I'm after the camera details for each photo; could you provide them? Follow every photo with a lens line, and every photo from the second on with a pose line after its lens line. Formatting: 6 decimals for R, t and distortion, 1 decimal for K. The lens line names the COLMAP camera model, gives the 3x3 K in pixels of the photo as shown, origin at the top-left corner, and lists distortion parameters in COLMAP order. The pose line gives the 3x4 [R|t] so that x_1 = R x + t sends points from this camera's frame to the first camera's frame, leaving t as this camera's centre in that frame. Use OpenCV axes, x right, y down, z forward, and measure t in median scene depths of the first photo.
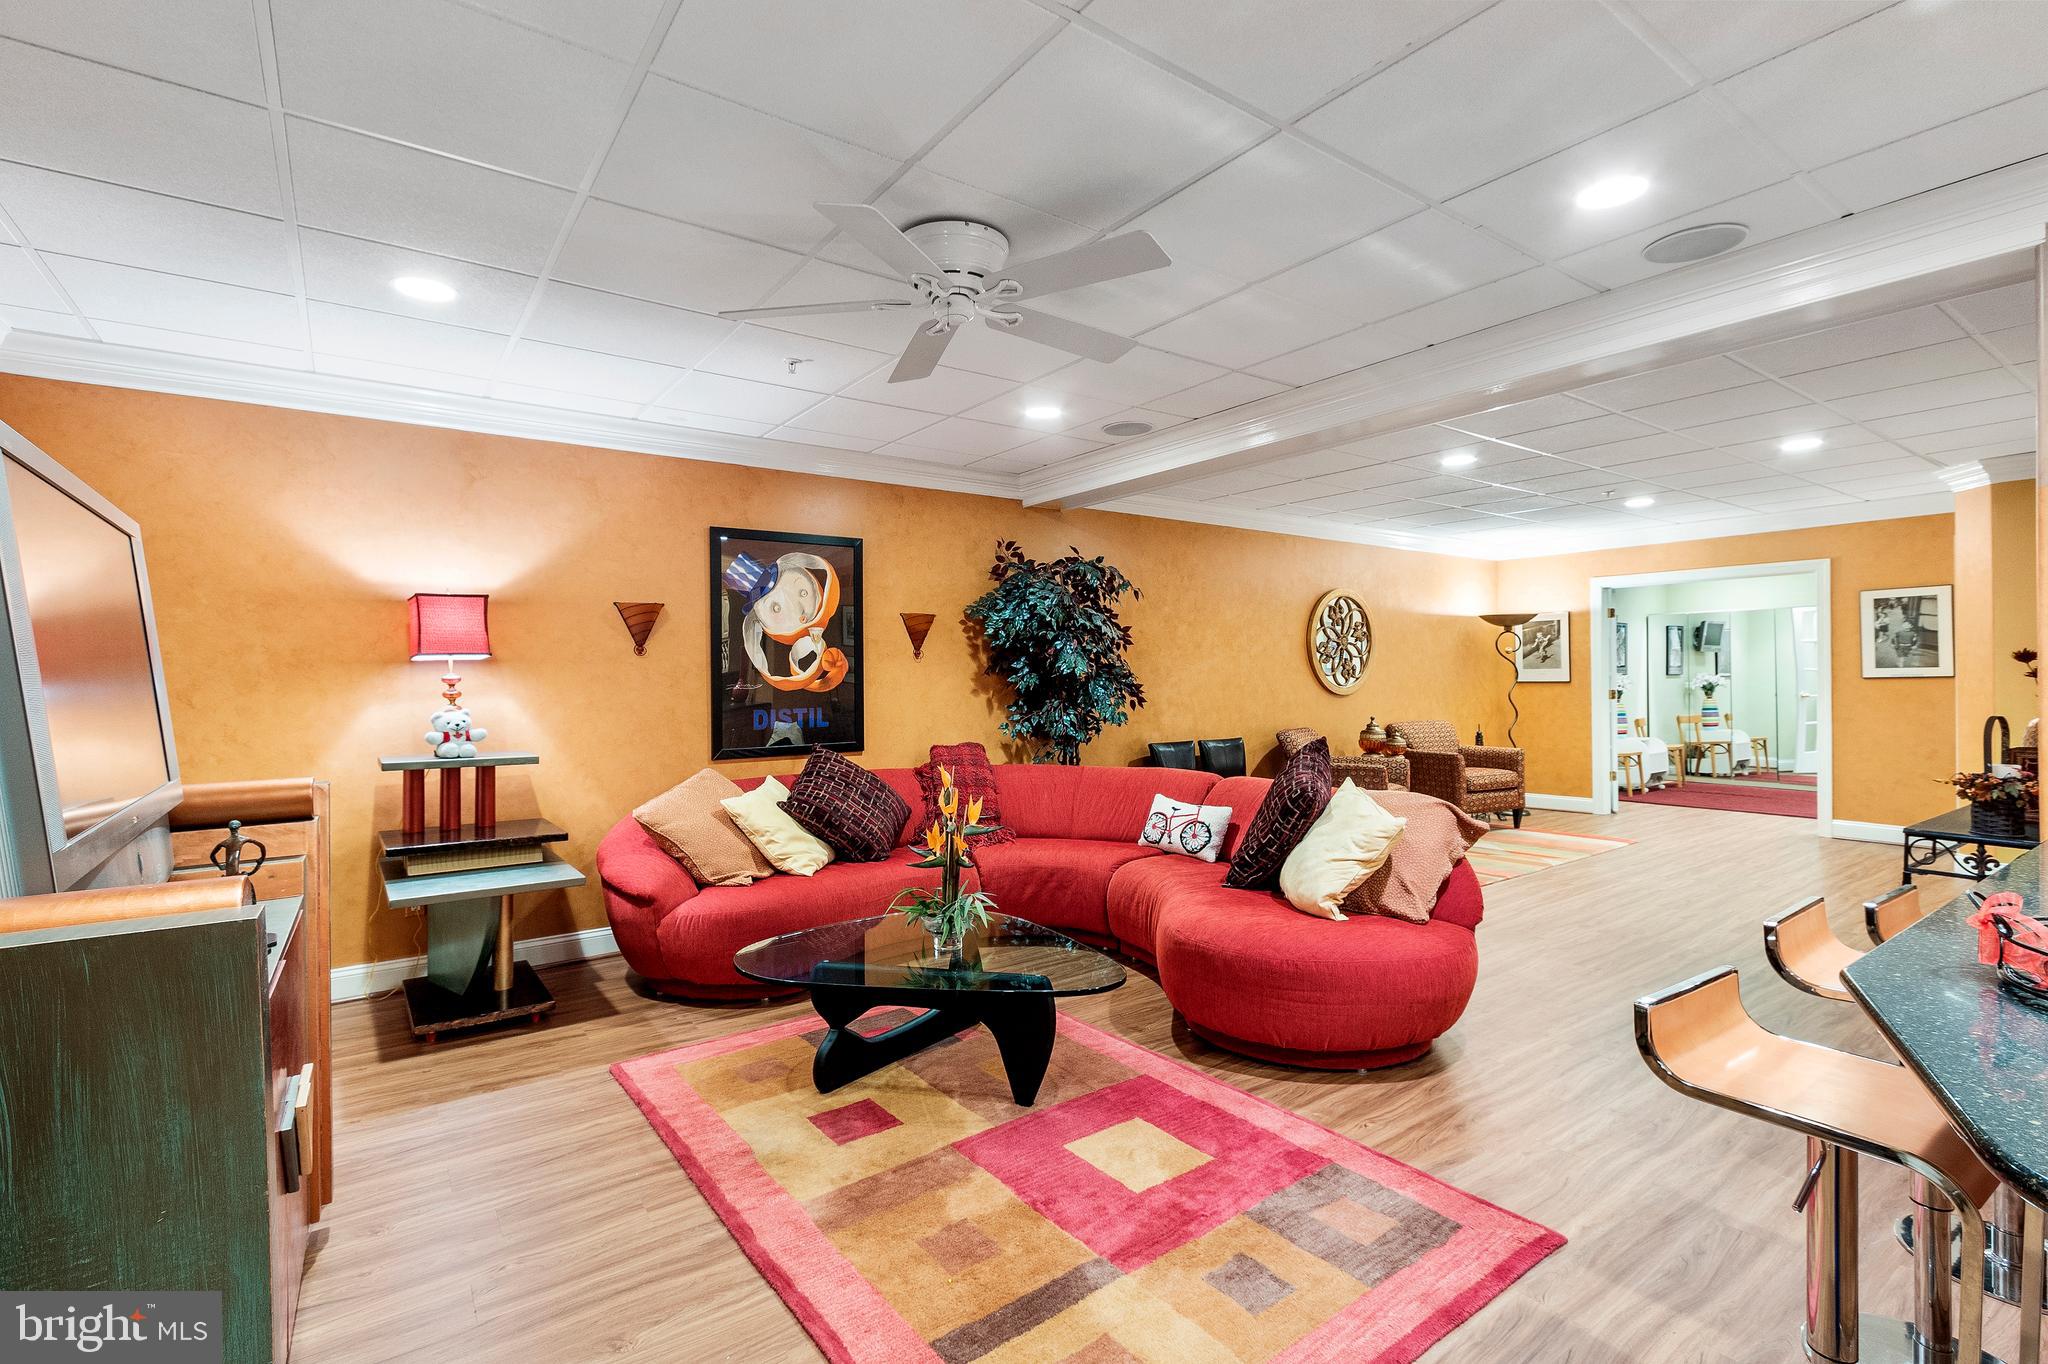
lens RADIAL K [[959.1, 0, 1035.2], [0, 959.1, 673.4], [0, 0, 1]] dist [-0.001672, -0.000436]
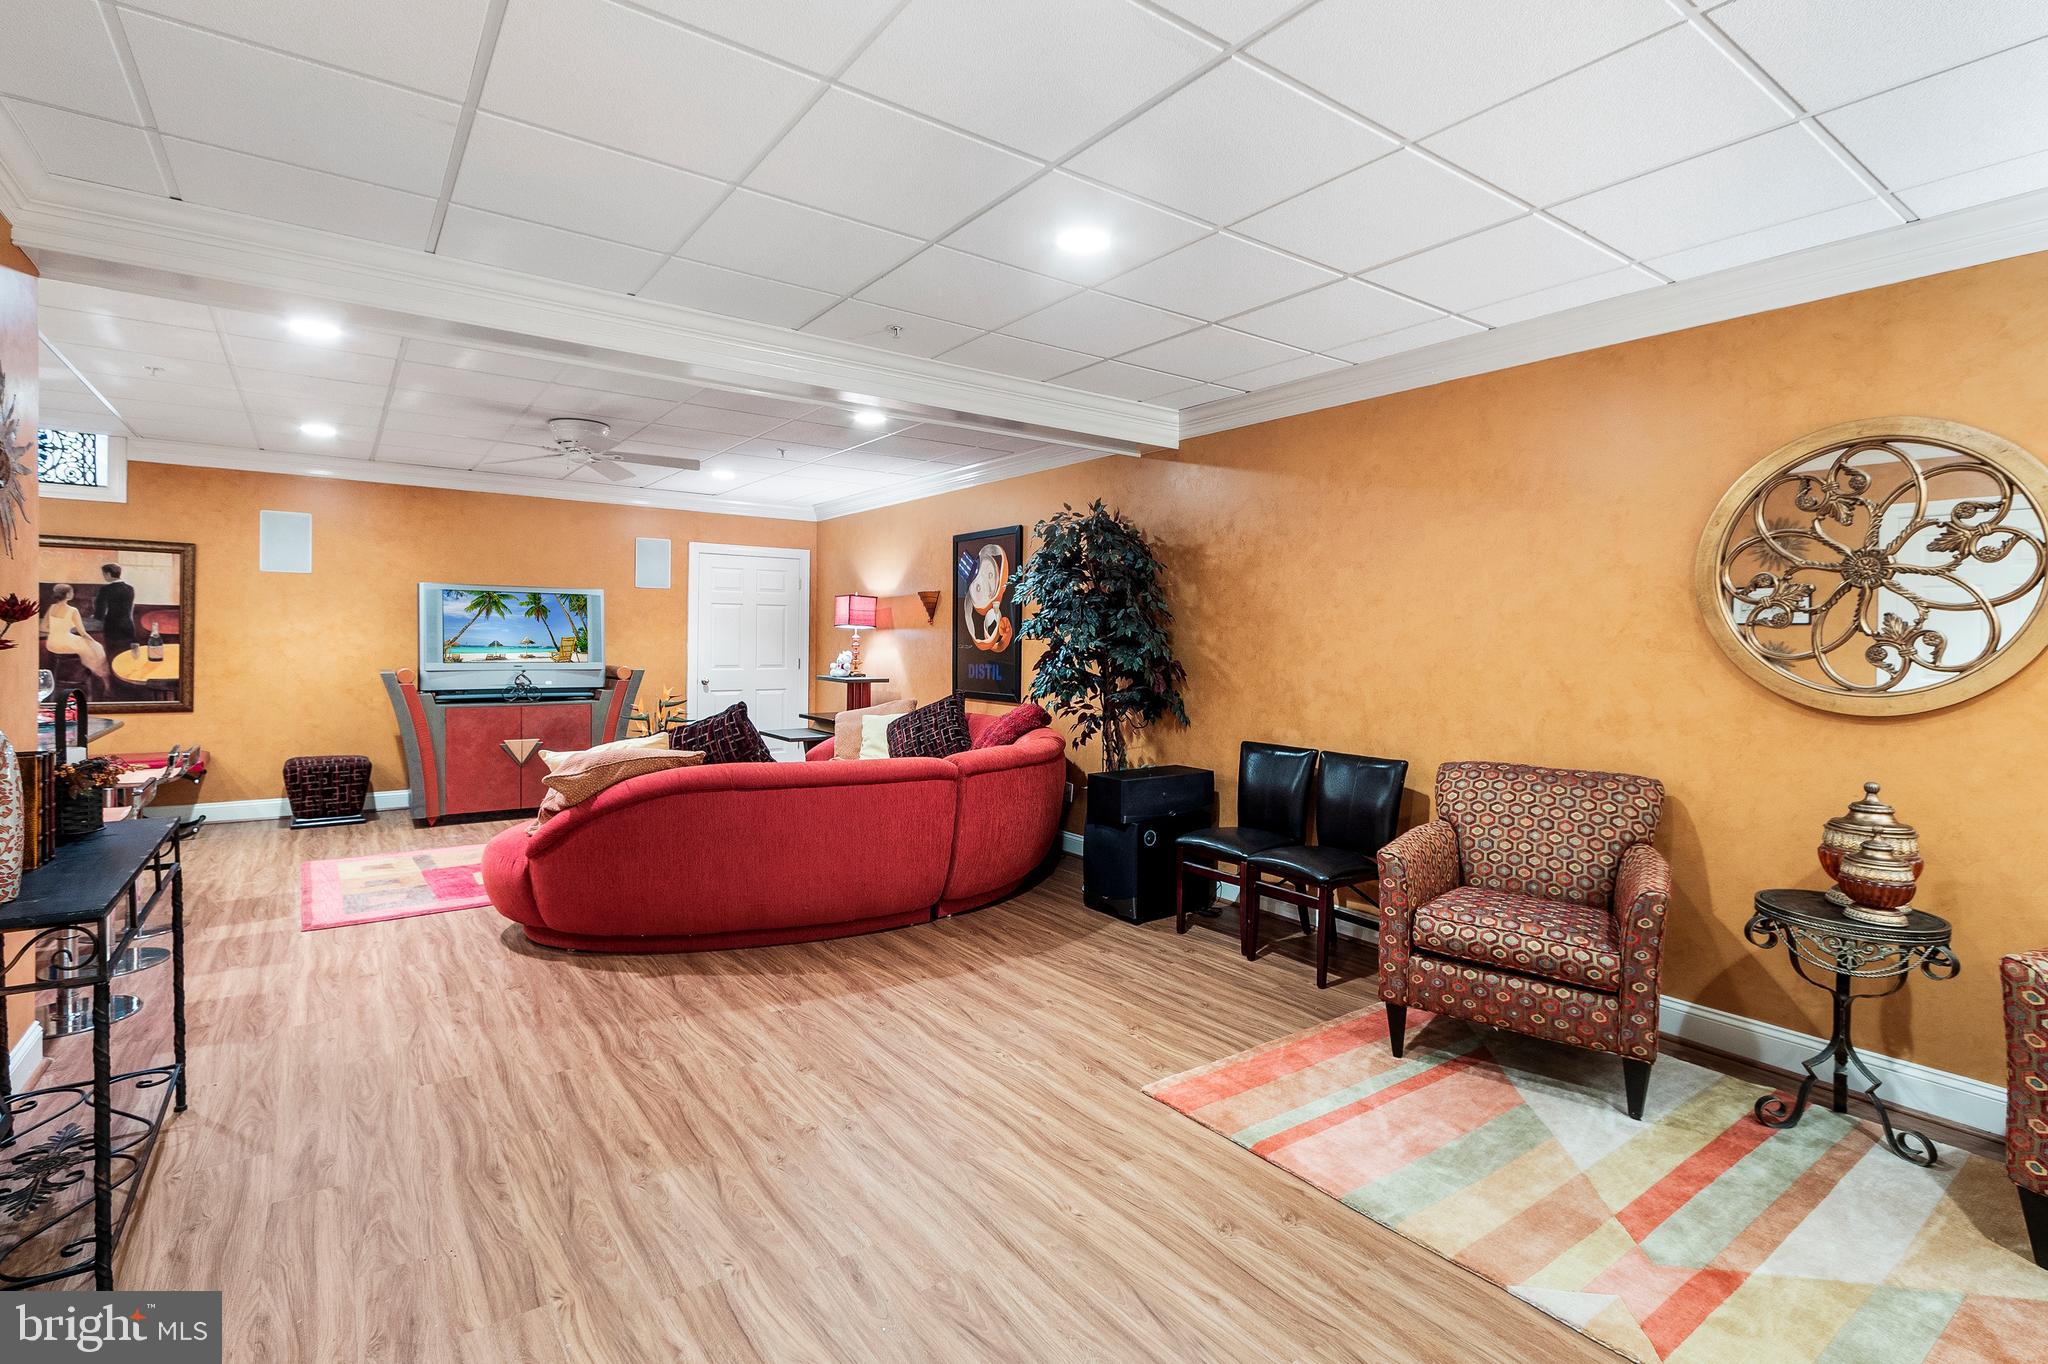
lens RADIAL K [[959.1, 0, 1035.2], [0, 959.1, 673.4], [0, 0, 1]] dist [-0.001672, -0.000436]
pose [[-0.003805, 0.047946, -0.998843, 1.064737], [-0.006229, 0.998829, 0.047969, -0.014079], [0.999973, 0.006404, -0.003502, 1.069981]]
